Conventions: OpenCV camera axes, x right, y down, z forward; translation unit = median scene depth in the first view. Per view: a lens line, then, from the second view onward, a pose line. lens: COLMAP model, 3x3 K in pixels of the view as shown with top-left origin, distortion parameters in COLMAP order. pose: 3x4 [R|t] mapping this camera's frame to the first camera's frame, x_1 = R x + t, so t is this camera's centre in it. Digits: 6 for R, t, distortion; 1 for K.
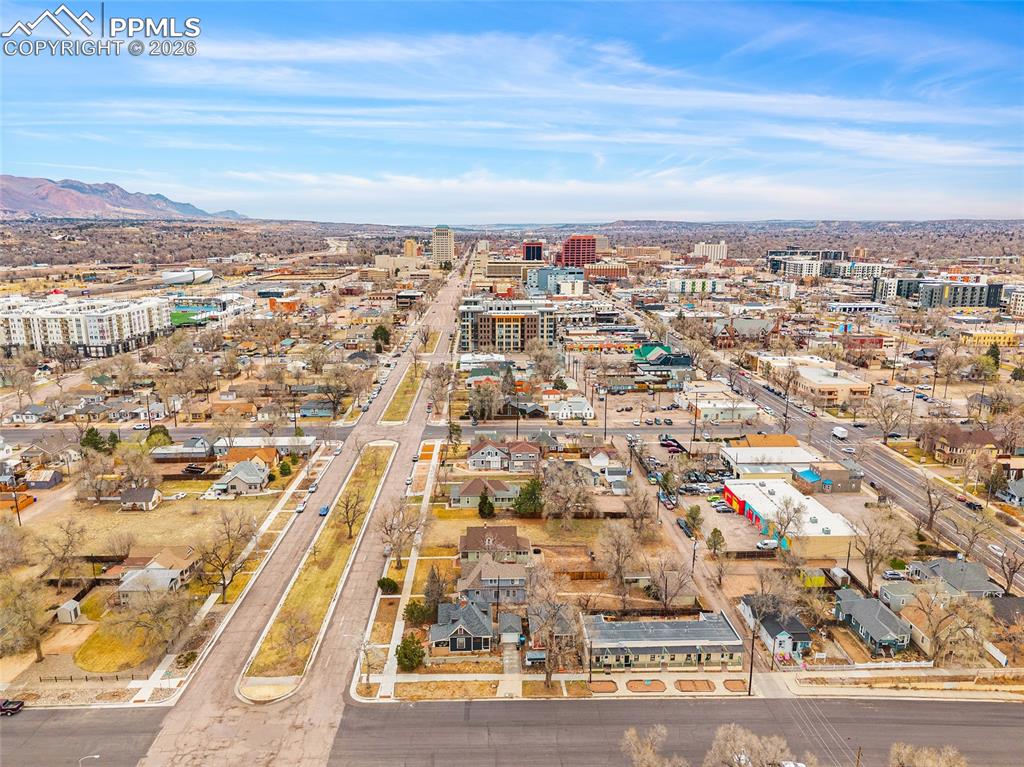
lens RADIAL K [[692.6, 0, 512.1], [0, 692.6, 391.7], [0, 0, 1]] dist [0.027067, -0.027283]
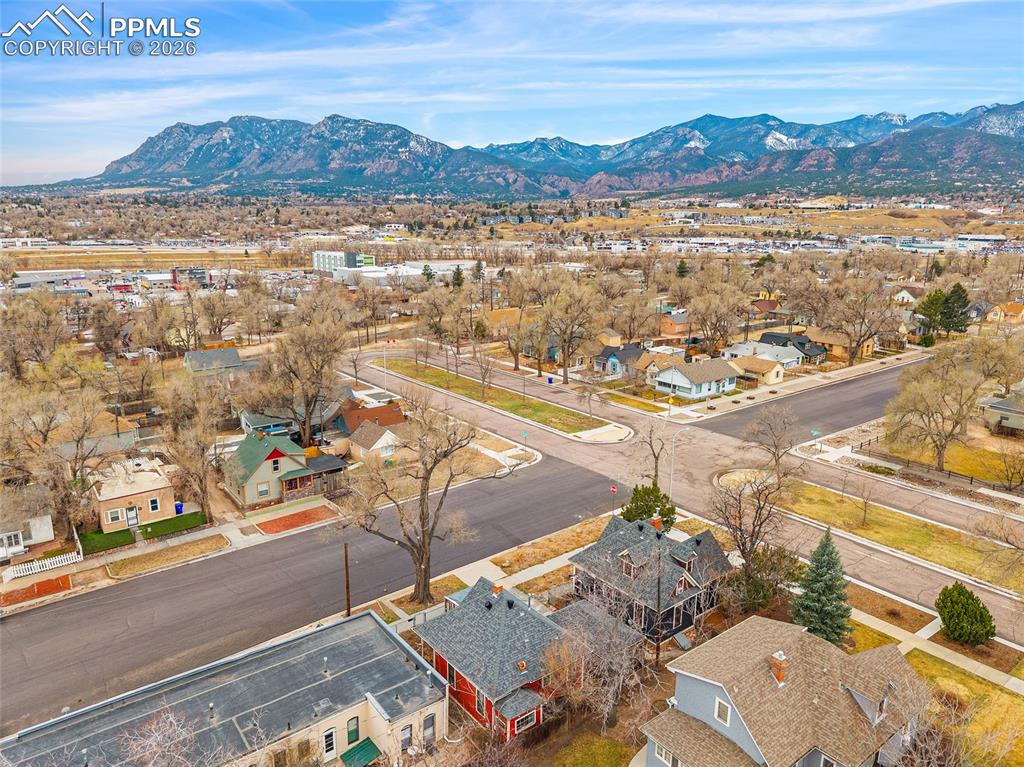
lens RADIAL K [[707.7, 0, 512.0], [0, 707.7, 383.5], [0, 0, 1]] dist [0.034690, -0.005061]
pose [[-0.811092, 0.124090, -0.571605, 0.273242], [-0.150105, 0.900353, 0.408452, 0.051645], [0.565331, 0.417092, -0.711642, 1.306344]]
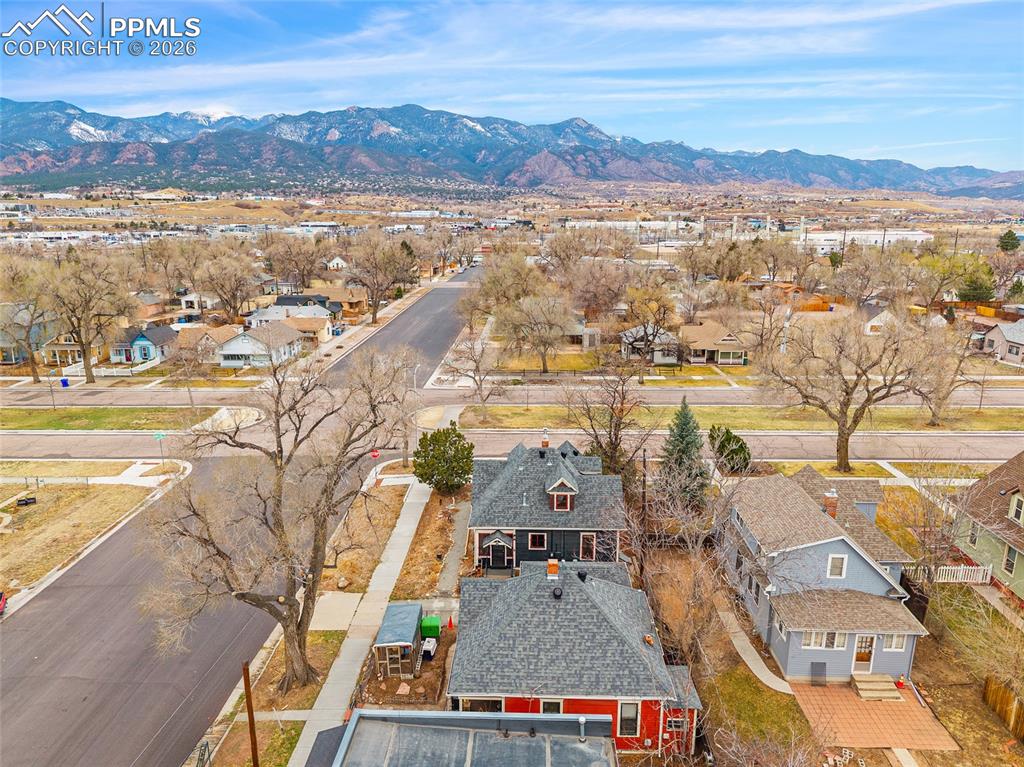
lens RADIAL K [[694.8, 0, 518.9], [0, 694.8, 383.6], [0, 0, 1]] dist [0.023031, -0.029888]
pose [[-0.063951, 0.234475, -0.970016, 0.309821], [-0.228572, 0.942726, 0.242947, 0.193341], [0.971424, 0.237255, -0.006694, 1.034506]]
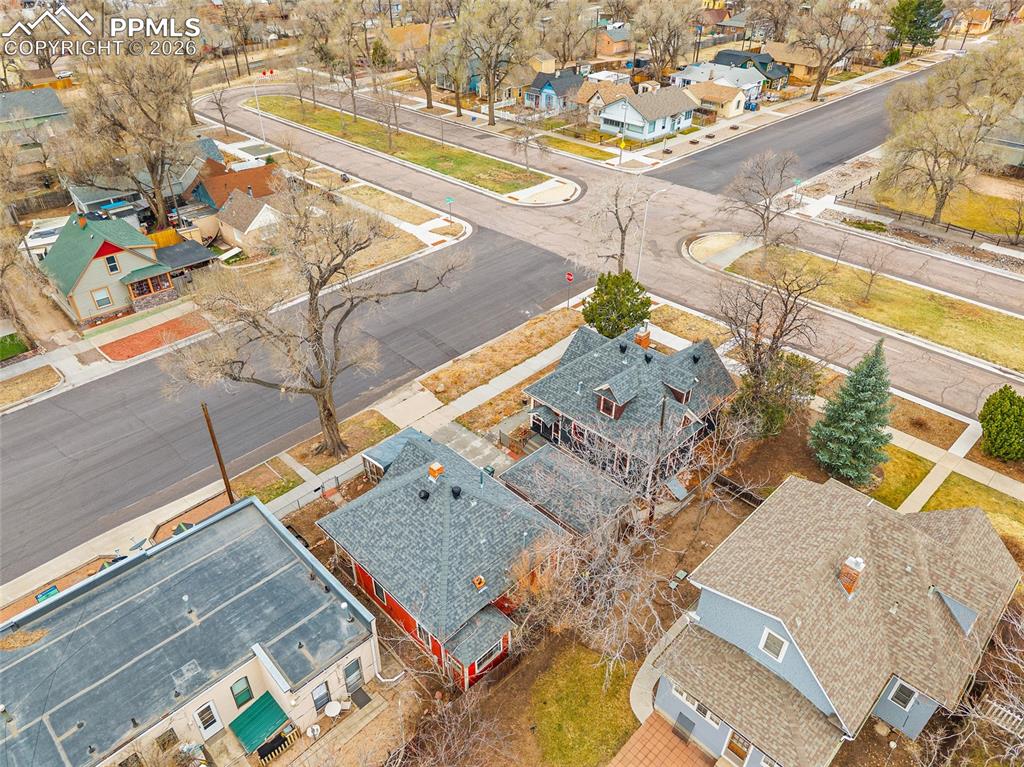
lens RADIAL K [[692.6, 0, 512.1], [0, 692.6, 391.7], [0, 0, 1]] dist [0.027067, -0.027283]
pose [[-0.733331, 0.380296, -0.563560, 0.180942], [-0.170958, 0.699141, 0.694245, 0.110031], [0.658026, 0.605456, -0.447687, 1.183725]]
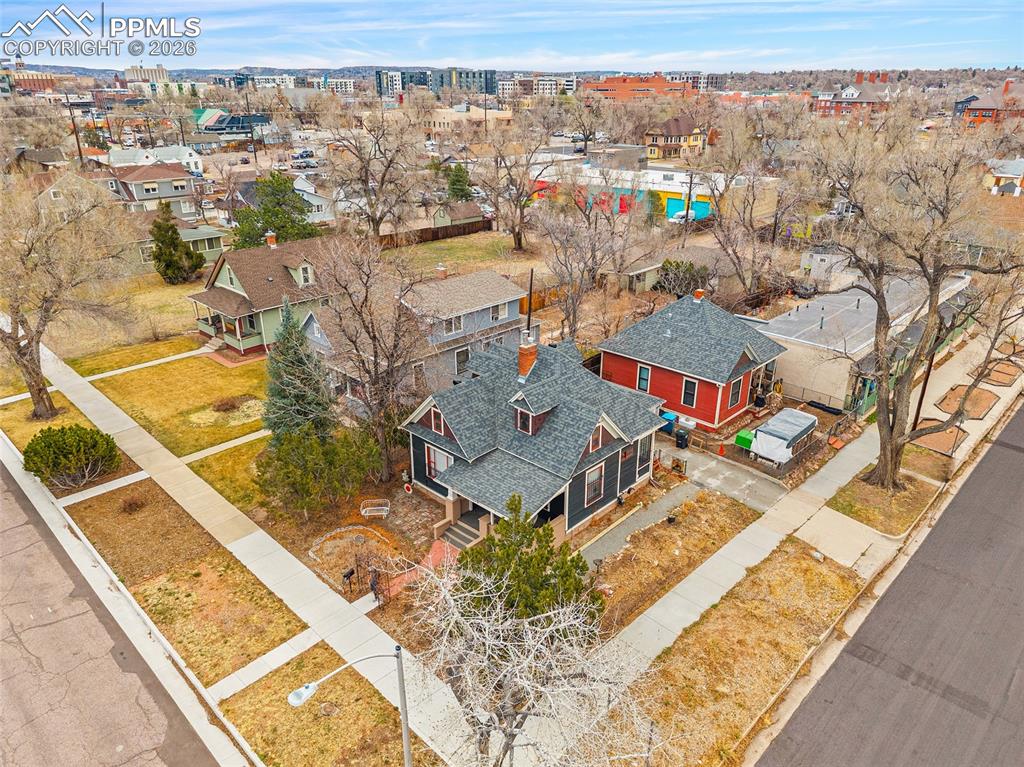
lens RADIAL K [[692.6, 0, 512.1], [0, 692.6, 391.7], [0, 0, 1]] dist [0.027067, -0.027283]
pose [[0.726135, -0.283585, 0.626344, -0.257741], [0.166326, 0.956372, 0.240183, 0.266947], [-0.667130, -0.070228, 0.741623, 0.850232]]
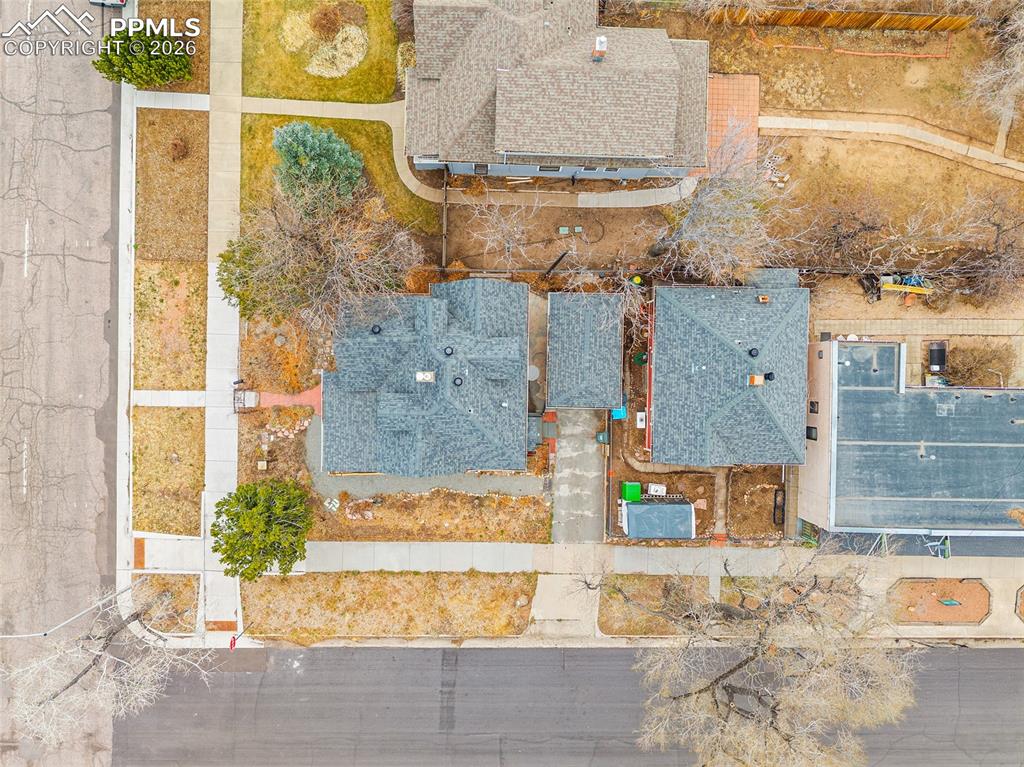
lens RADIAL K [[692.6, 0, 512.1], [0, 692.6, 391.7], [0, 0, 1]] dist [0.027067, -0.027283]
pose [[0.998165, 0.056165, 0.022625, -0.044017], [-0.035006, 0.230404, 0.972465, 0.049794], [0.049405, -0.971473, 0.231947, 0.985621]]
